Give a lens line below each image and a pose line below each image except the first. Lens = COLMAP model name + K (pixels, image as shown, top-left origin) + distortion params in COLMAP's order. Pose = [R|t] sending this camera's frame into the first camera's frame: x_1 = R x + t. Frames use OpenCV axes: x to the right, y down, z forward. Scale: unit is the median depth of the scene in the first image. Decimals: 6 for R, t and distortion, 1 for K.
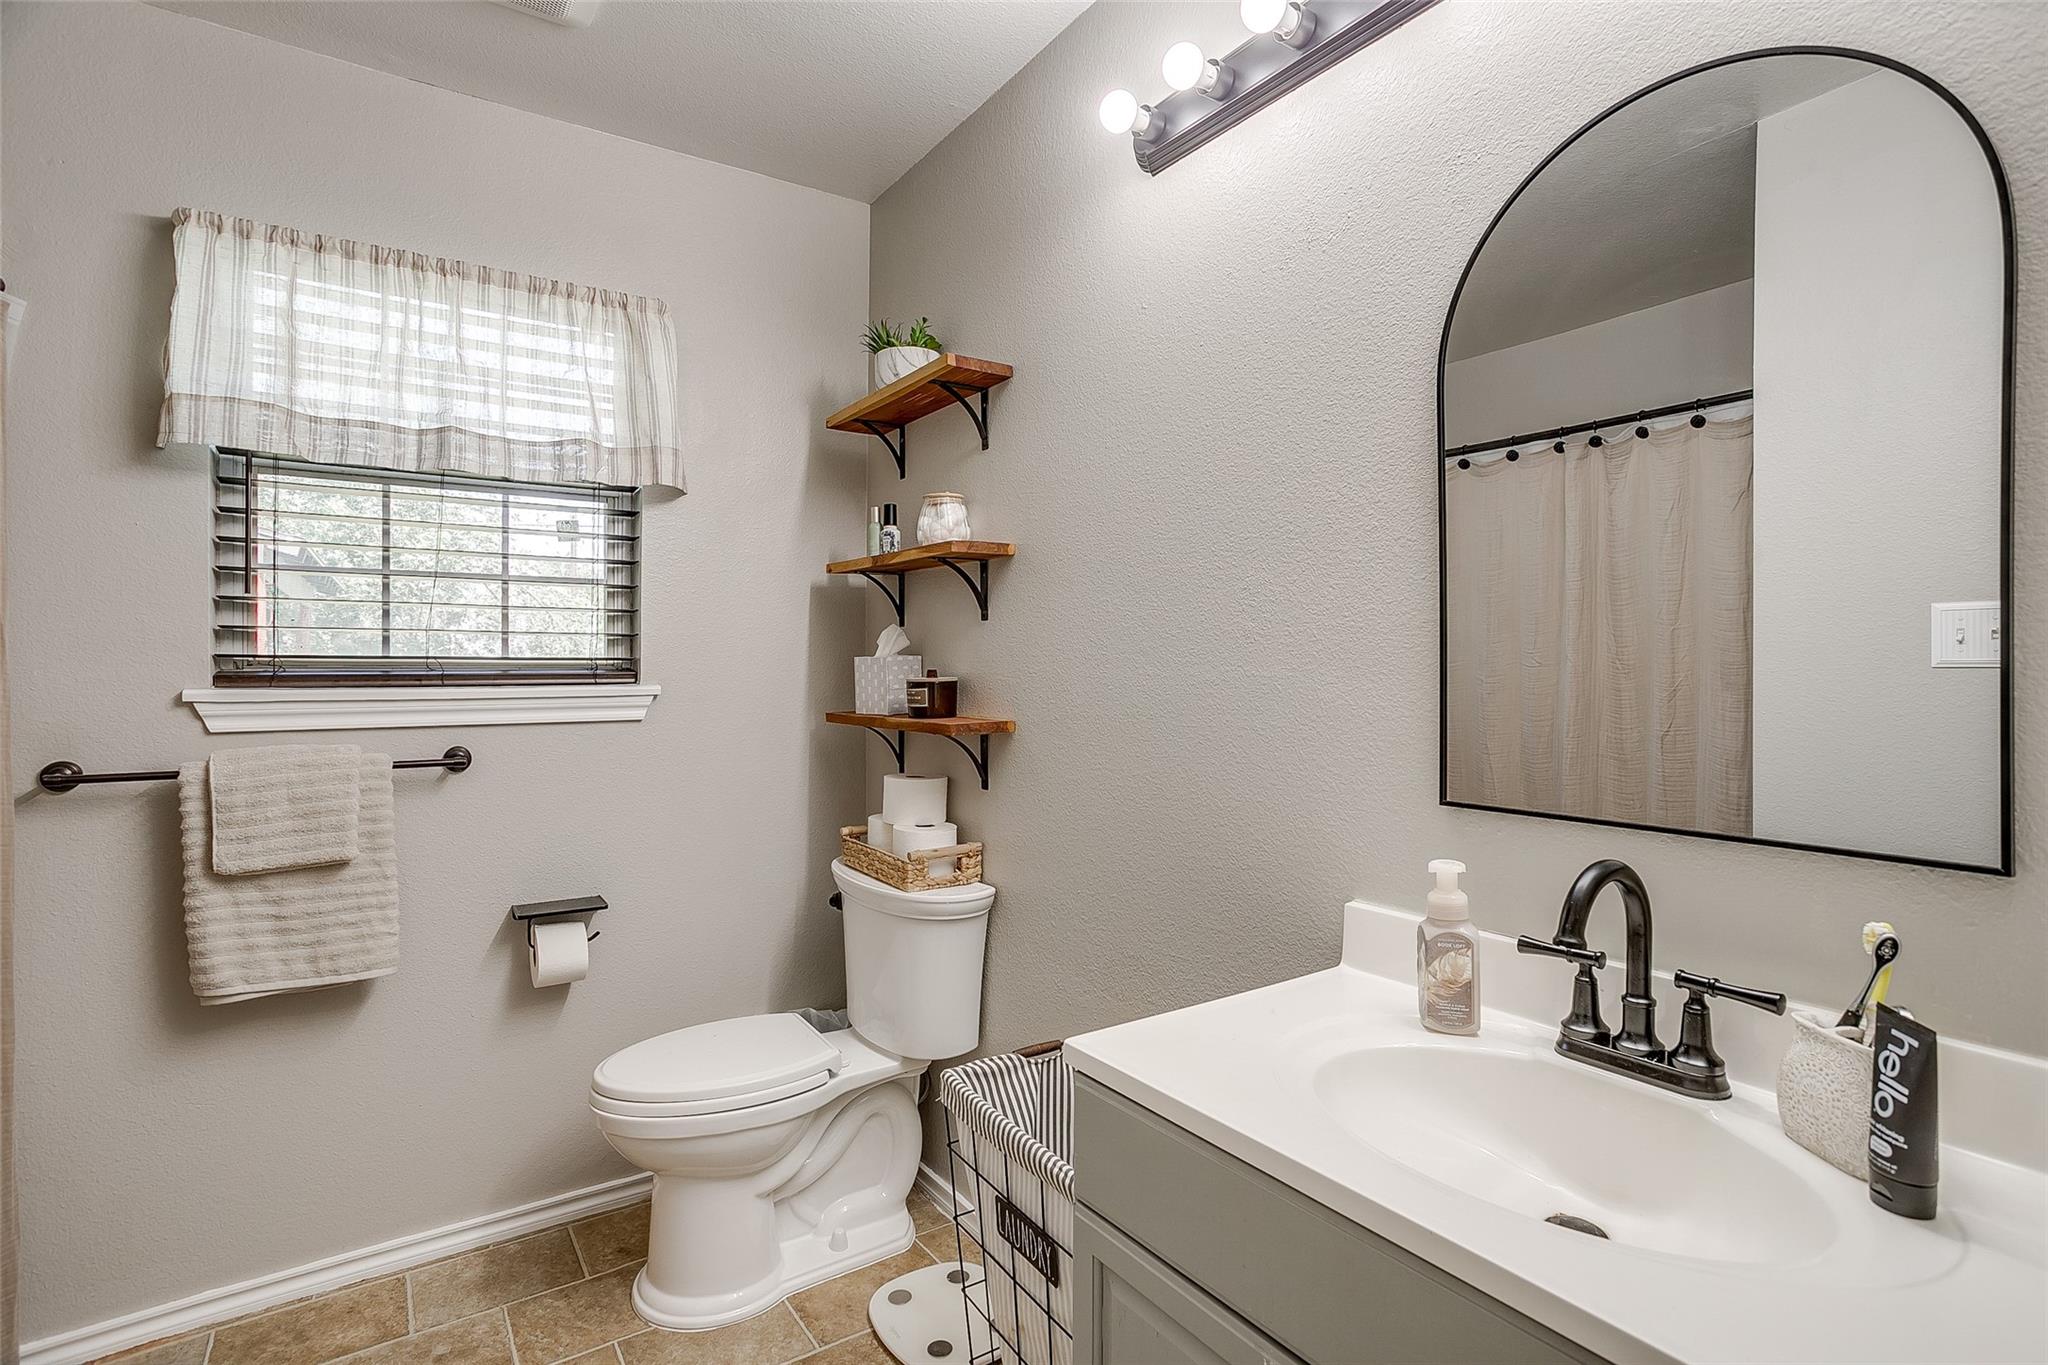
lens RADIAL K [[999.9, 0, 1021.4], [0, 999.9, 670.2], [0, 0, 1]] dist [-0.064433, 0.041852]
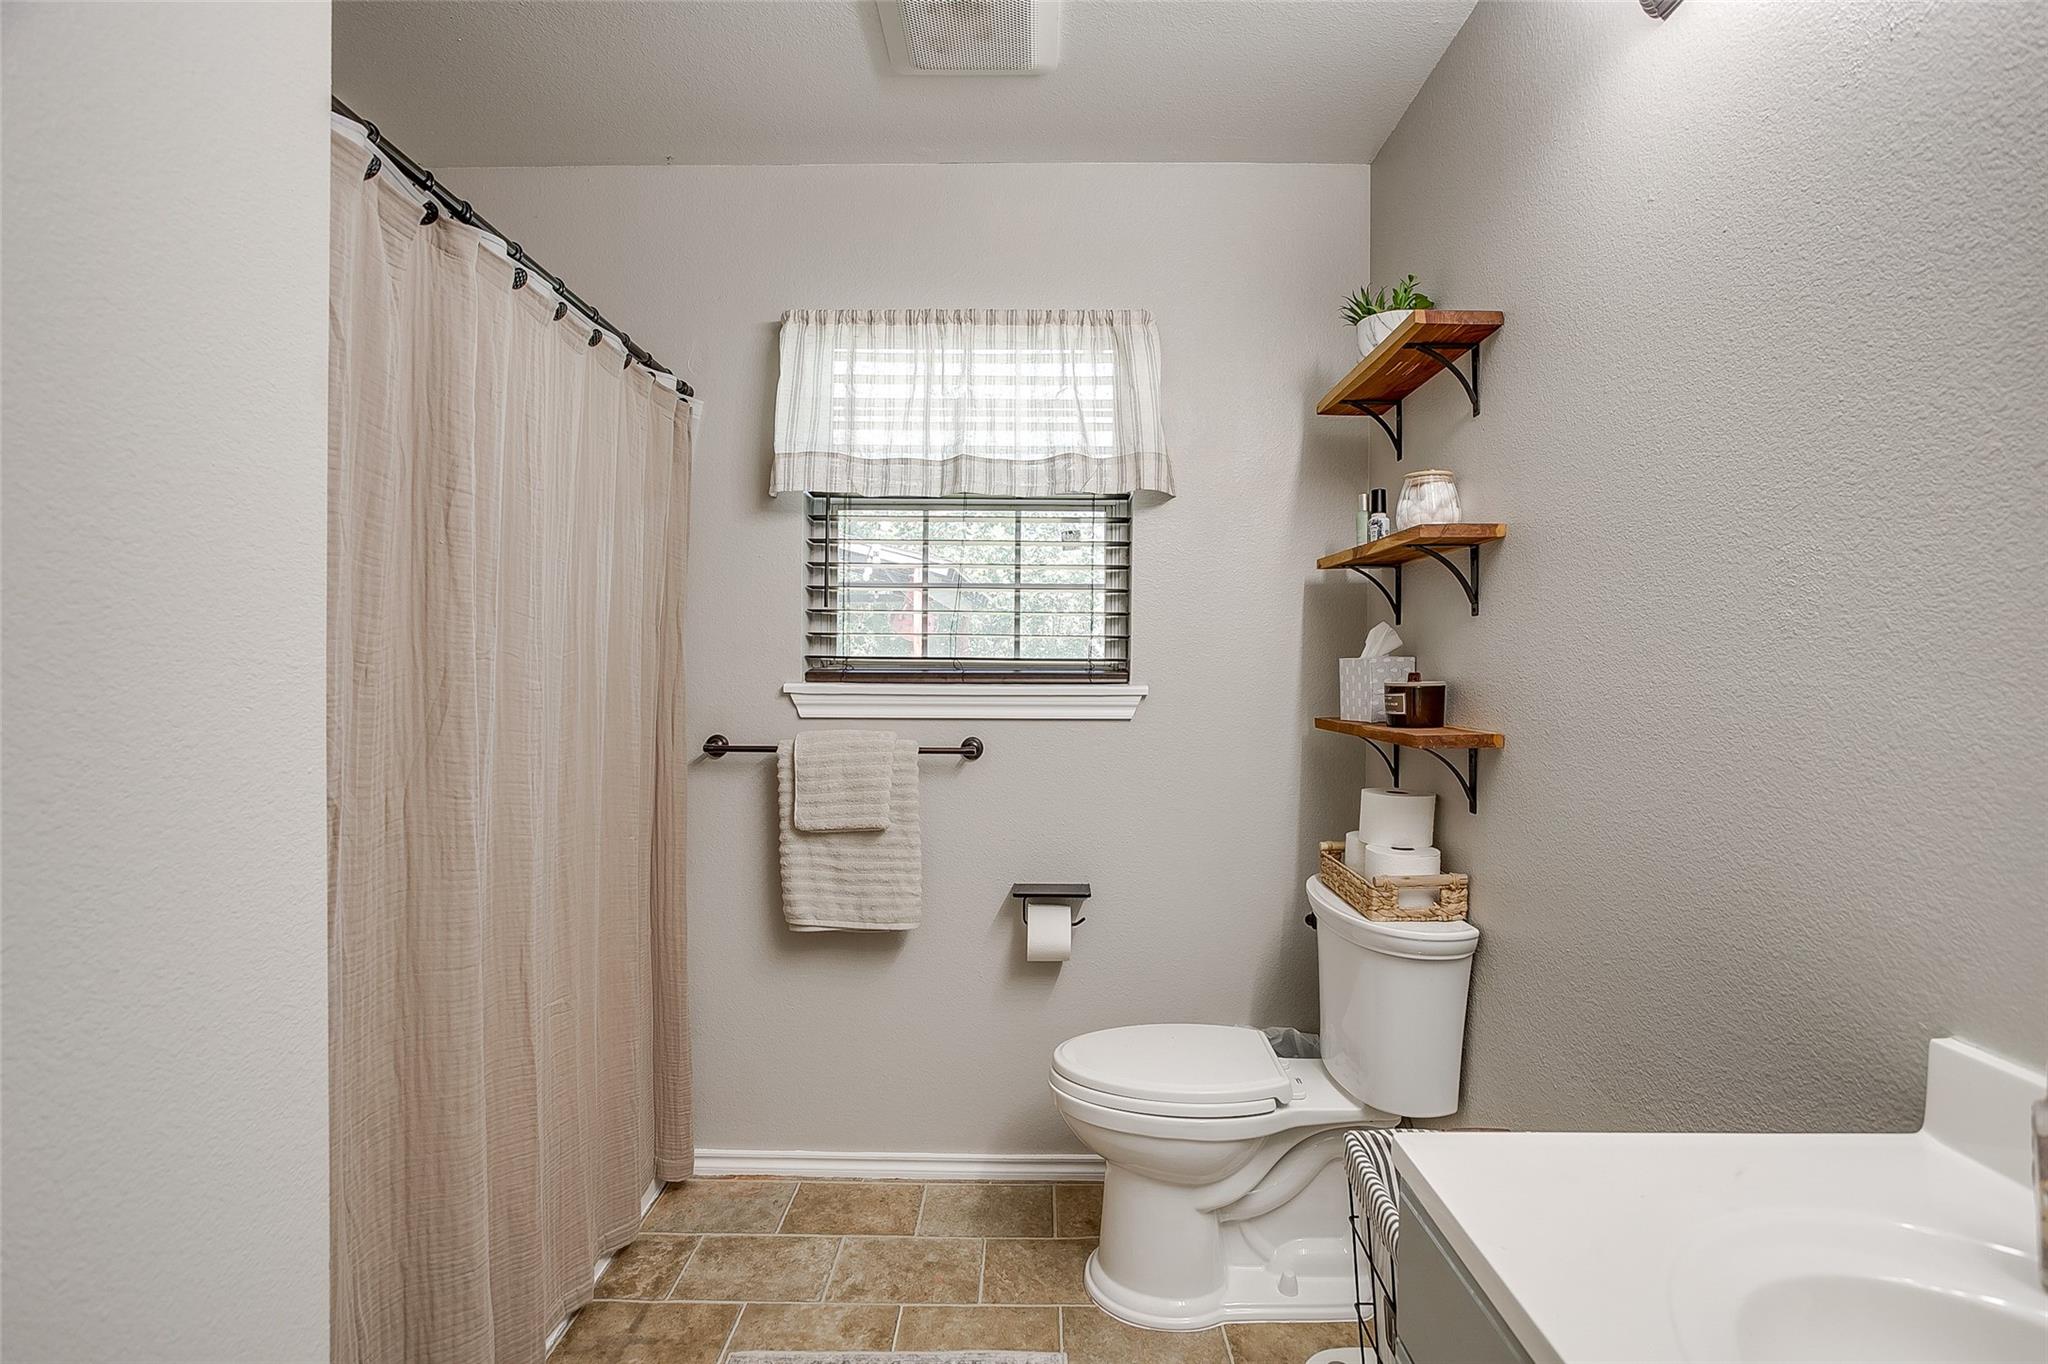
lens RADIAL K [[999.9, 0, 1021.4], [0, 999.9, 669.7], [0, 0, 1]] dist [-0.064433, 0.041852]
pose [[0.822466, 0.006730, -0.568774, 0.127593], [-0.007834, 0.999969, 0.000504, -0.000882], [0.568760, 0.004041, 0.822494, 0.086340]]
